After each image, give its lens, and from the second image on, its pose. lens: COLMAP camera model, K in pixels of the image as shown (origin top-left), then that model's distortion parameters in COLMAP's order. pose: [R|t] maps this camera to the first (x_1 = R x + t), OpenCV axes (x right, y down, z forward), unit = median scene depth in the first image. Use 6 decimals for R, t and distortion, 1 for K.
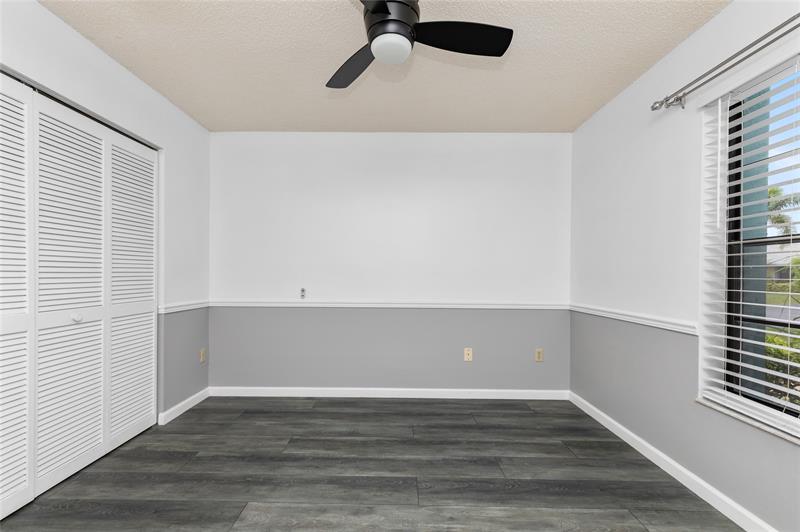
lens RADIAL K [[365.1, 0, 396.0], [0, 365.1, 271.1], [0, 0, 1]] dist [0.013158, -0.002201]
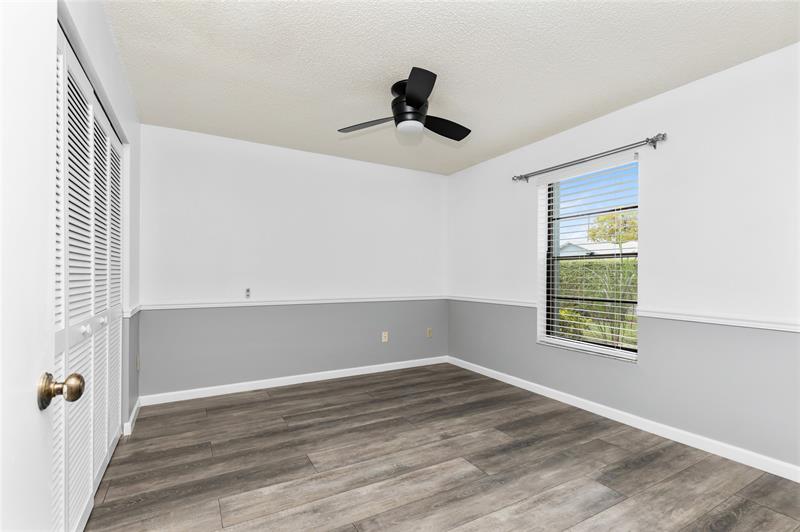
lens RADIAL K [[365.1, 0, 401.7], [0, 365.1, 268.2], [0, 0, 1]] dist [0.013158, -0.002201]
pose [[0.863089, 0.004780, 0.505029, -0.585351], [-0.002315, 0.999982, -0.005508, -0.010624], [-0.505046, 0.003585, 0.863085, -0.207832]]
